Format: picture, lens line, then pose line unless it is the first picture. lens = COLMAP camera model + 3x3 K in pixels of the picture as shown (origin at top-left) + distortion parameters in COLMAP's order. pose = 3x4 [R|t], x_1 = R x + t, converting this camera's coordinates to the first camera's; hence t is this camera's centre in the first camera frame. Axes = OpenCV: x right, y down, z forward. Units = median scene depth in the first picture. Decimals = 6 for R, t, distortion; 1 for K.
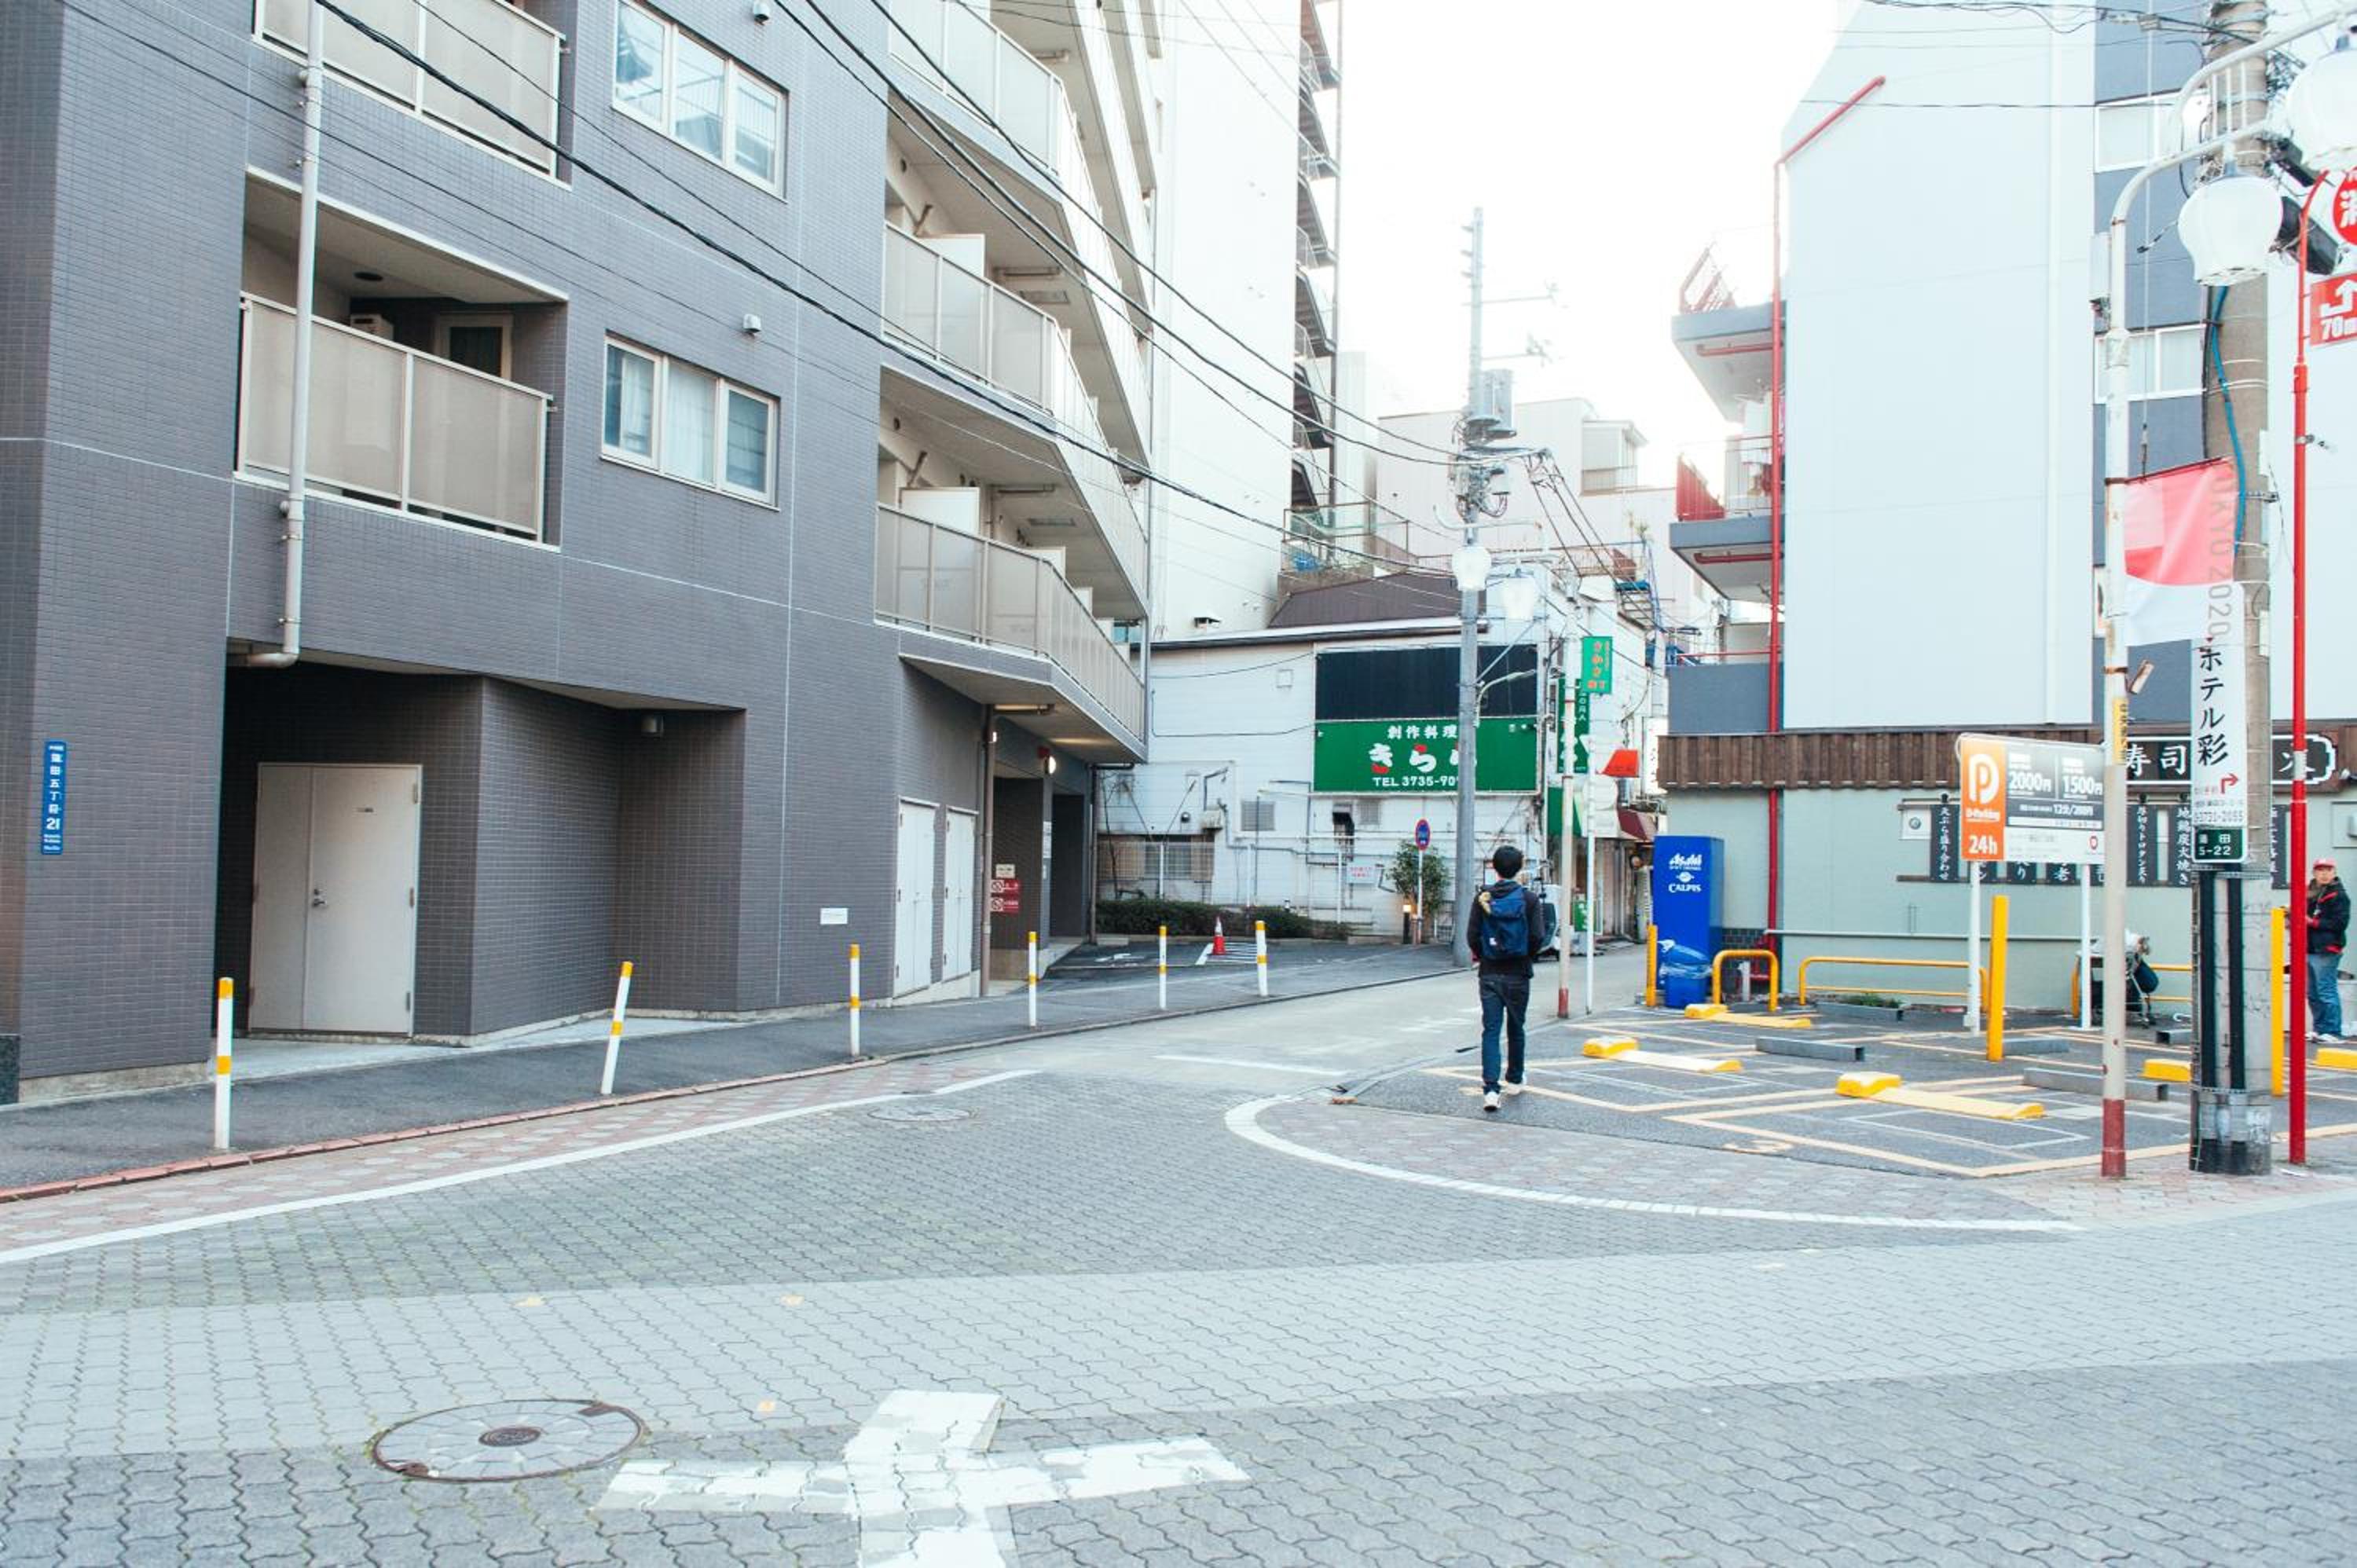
lens RADIAL K [[1897.9, 0, 1178.5], [0, 1897.9, 784.0], [0, 0, 1]] dist [0.000374, -0.001777]
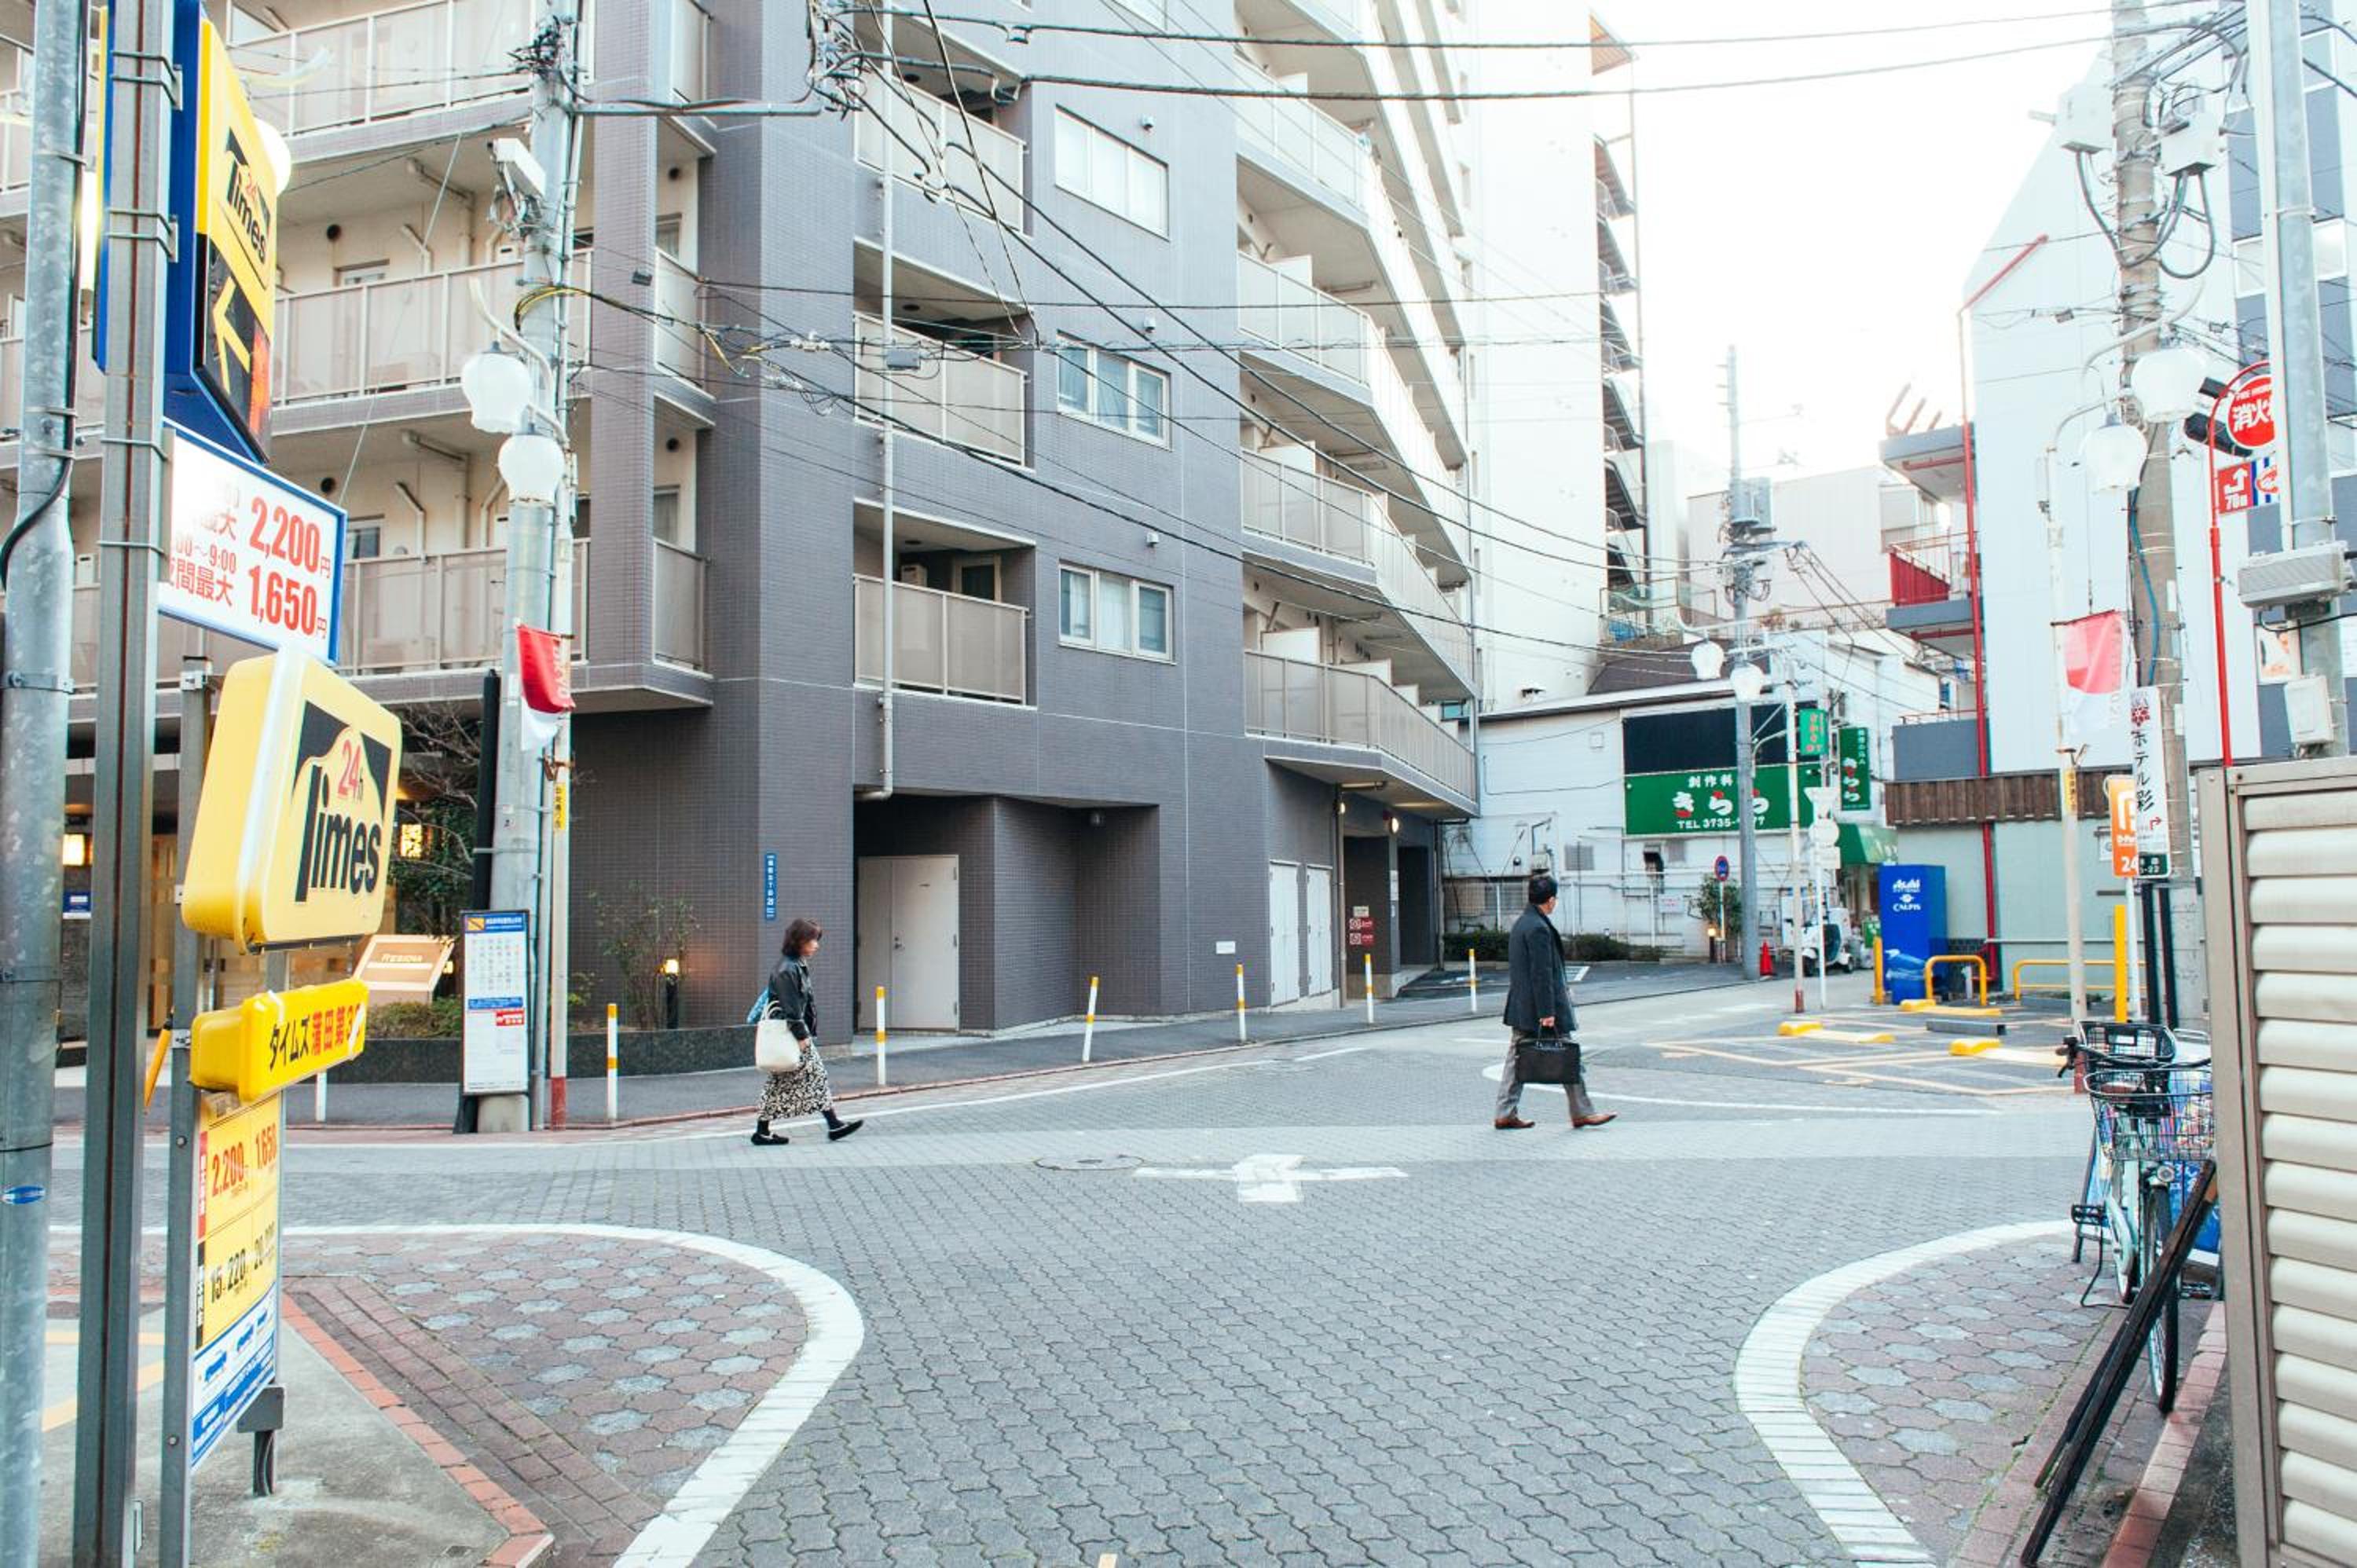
lens RADIAL K [[1897.9, 0, 1178.5], [0, 1897.9, 784.0], [0, 0, 1]] dist [0.000374, -0.001777]
pose [[0.978049, -0.046370, -0.203150, 0.057534], [0.041849, 0.998772, -0.026499, -0.011726], [0.204130, 0.017416, 0.978789, -0.293639]]
